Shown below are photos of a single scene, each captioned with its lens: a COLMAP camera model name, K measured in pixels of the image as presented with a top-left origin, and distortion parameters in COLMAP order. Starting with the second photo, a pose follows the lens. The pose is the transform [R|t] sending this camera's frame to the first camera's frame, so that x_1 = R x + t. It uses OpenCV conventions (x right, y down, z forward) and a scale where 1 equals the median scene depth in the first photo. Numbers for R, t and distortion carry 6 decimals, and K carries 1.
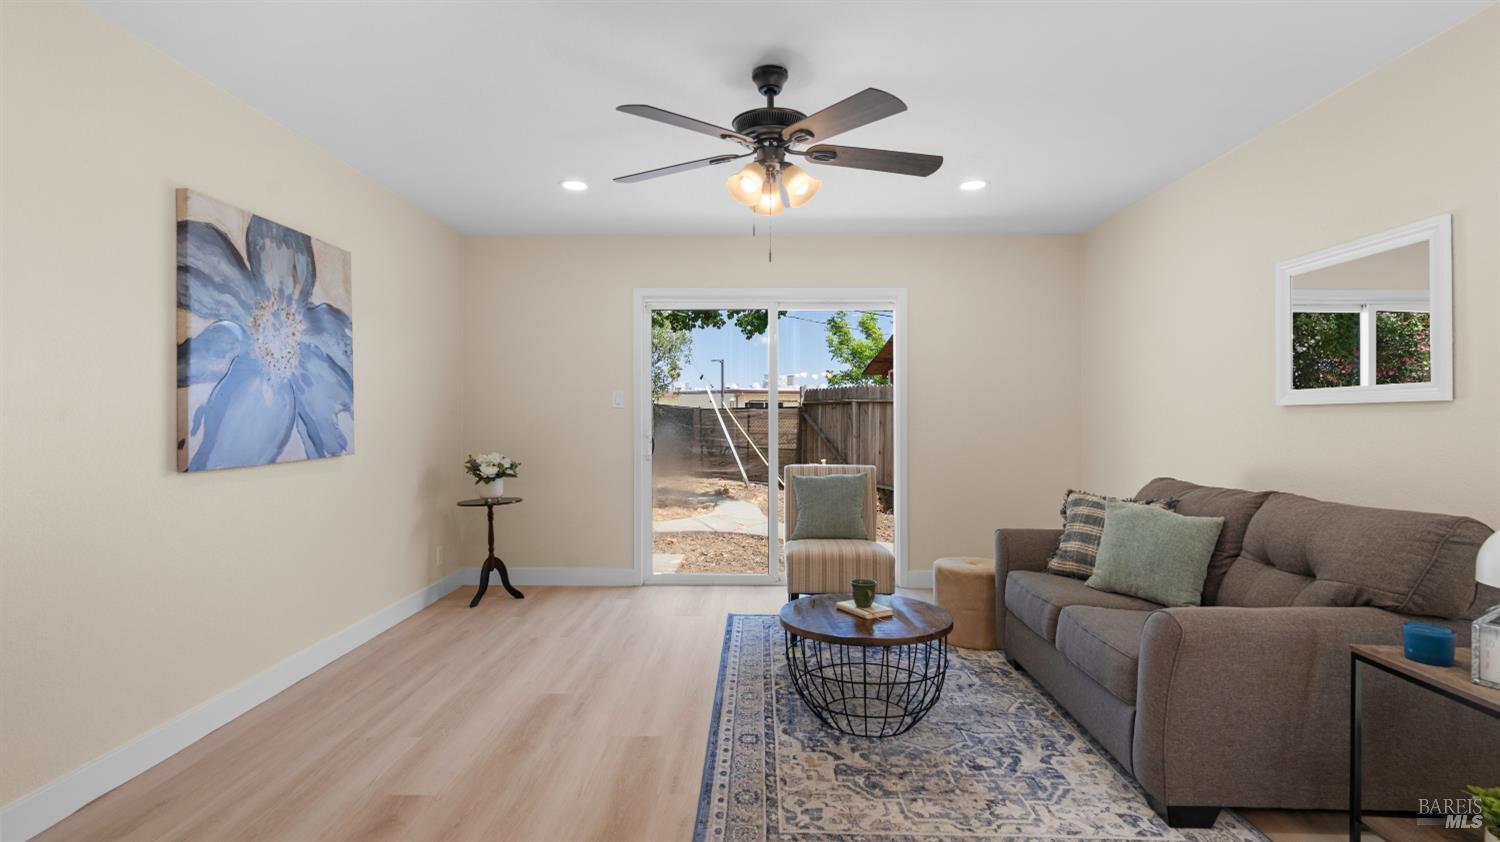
lens RADIAL K [[698.5, 0, 743.8], [0, 698.5, 417.1], [0, 0, 1]] dist [0.001192, 0.000386]
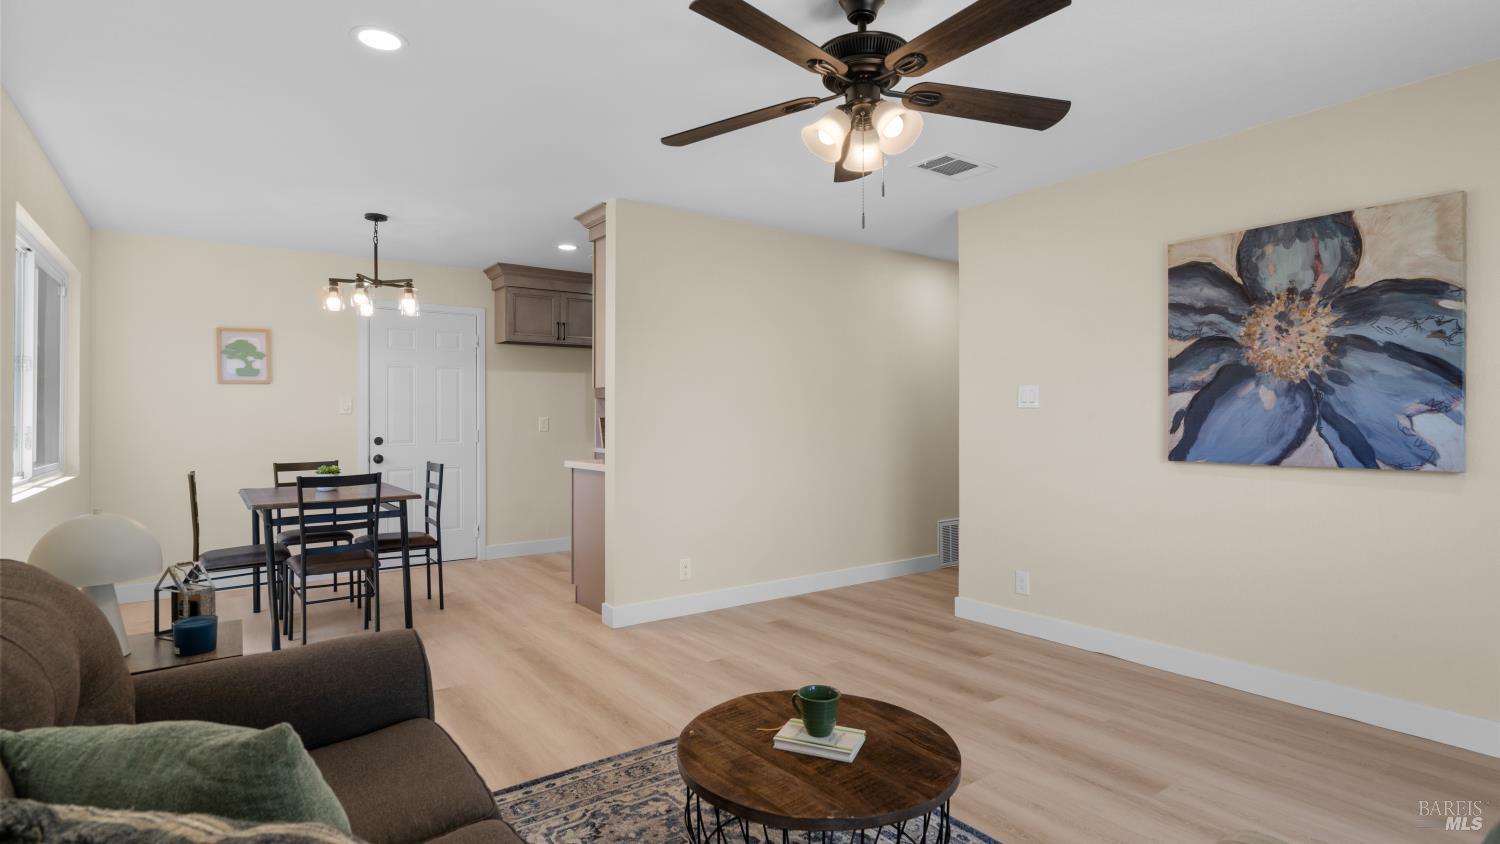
lens RADIAL K [[735.2, 0, 750.5], [0, 735.2, 418.2], [0, 0, 1]] dist [-0.002604, -0.000239]
pose [[-0.791000, 0.002219, -0.611812, 0.565858], [-0.000091, 0.999993, 0.003745, -0.005566], [0.611816, 0.003018, -0.790995, 1.362303]]
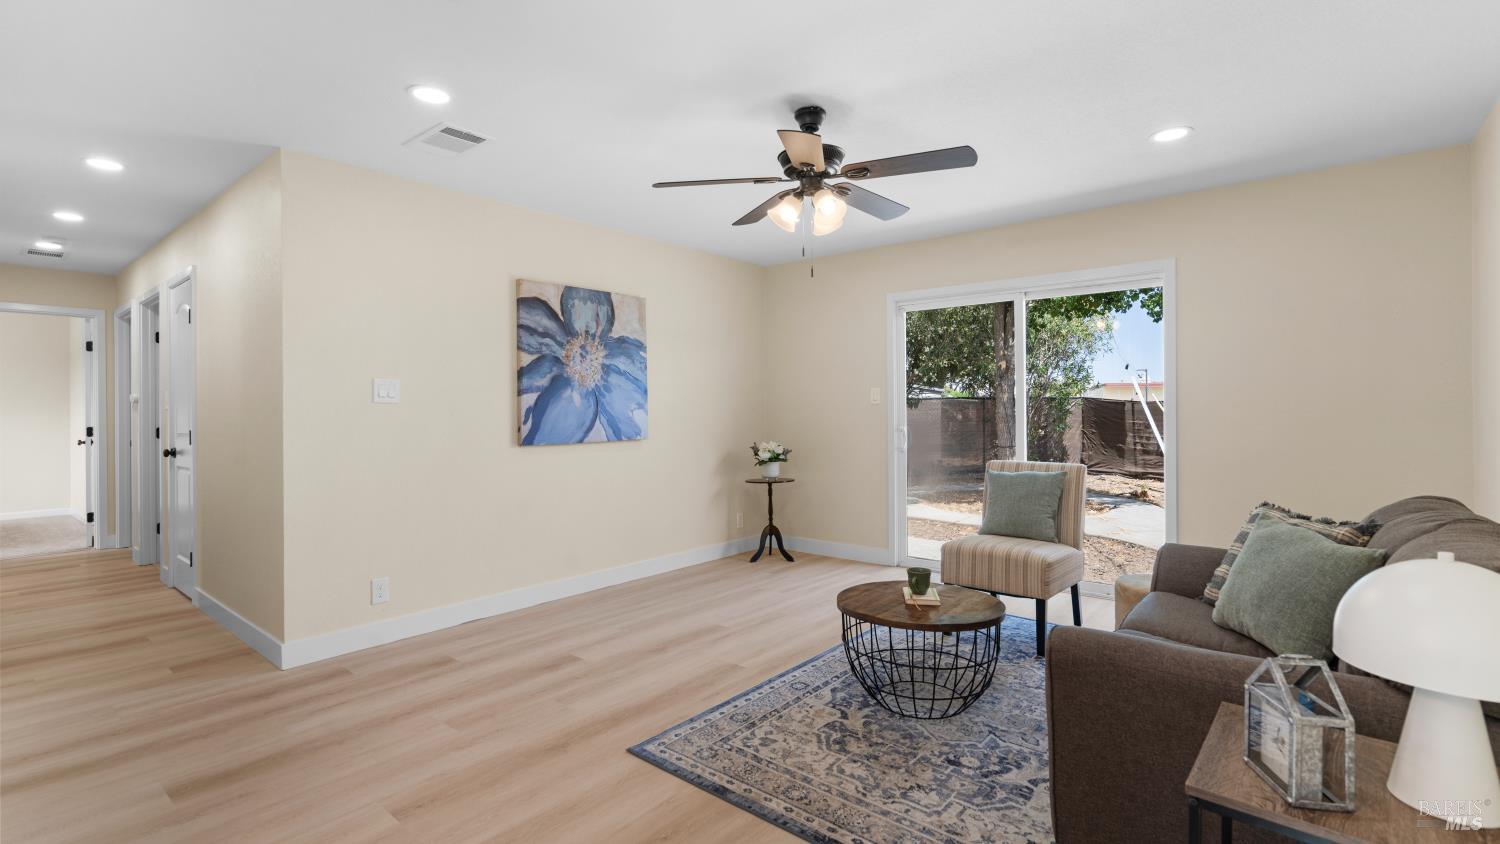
lens RADIAL K [[680.6, 0, 745.4], [0, 680.6, 416.6], [0, 0, 1]] dist [-0.002802, 0.000339]
pose [[0.777395, 0.000006, -0.629012, 0.564214], [0.004825, 0.999971, 0.005974, 0.000156], [0.628994, -0.007679, 0.777373, 0.048846]]
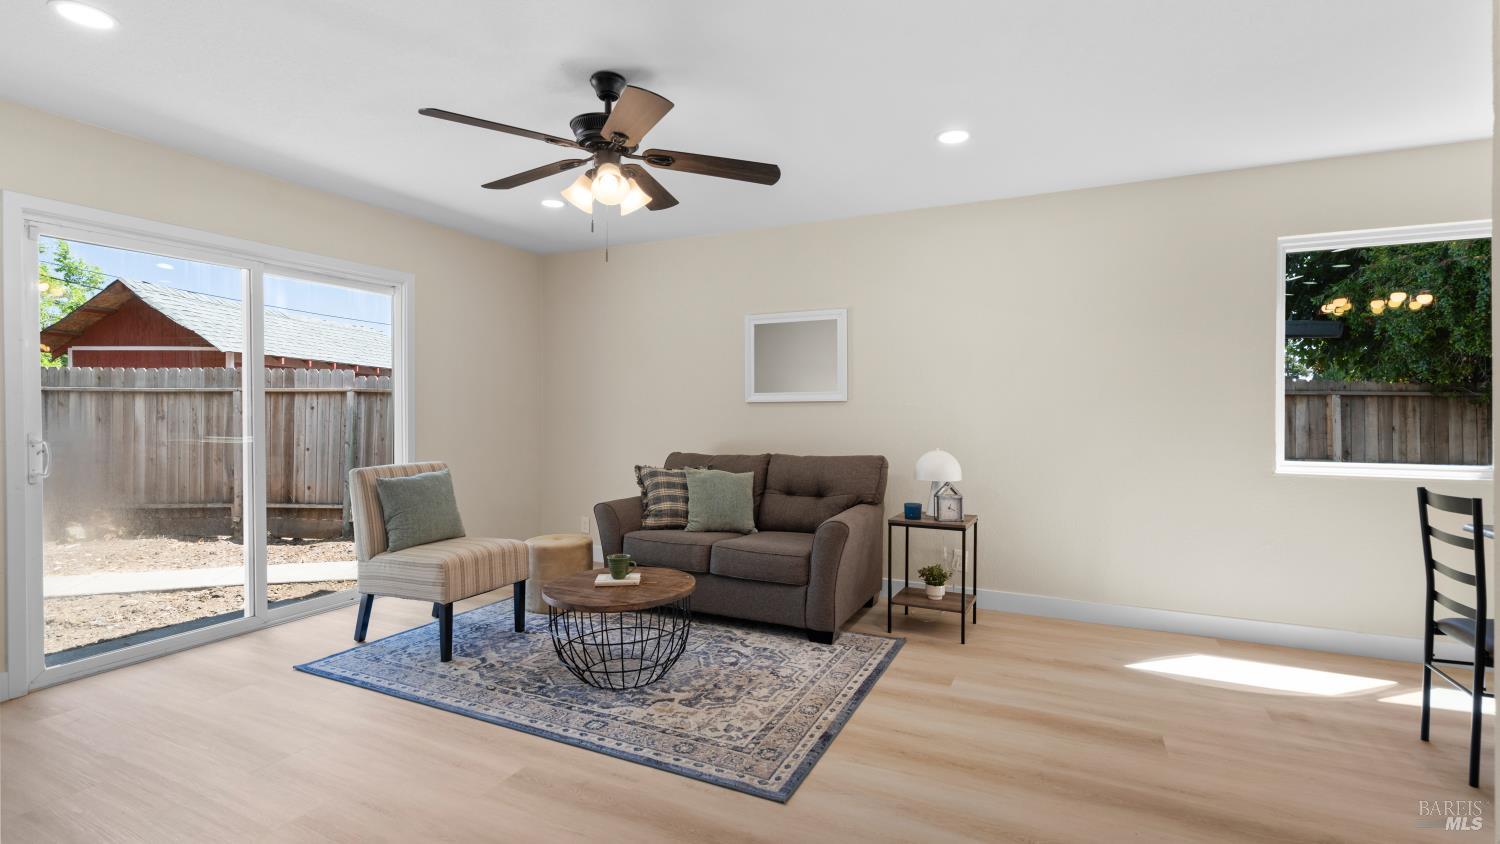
lens RADIAL K [[680.6, 0, 745.4], [0, 680.6, 416.6], [0, 0, 1]] dist [-0.002802, 0.000339]
pose [[0.412906, -0.009274, 0.910727, -0.690024], [0.001512, 0.999954, 0.009497, 0.000480], [-0.910773, -0.002544, 0.412901, 0.335596]]
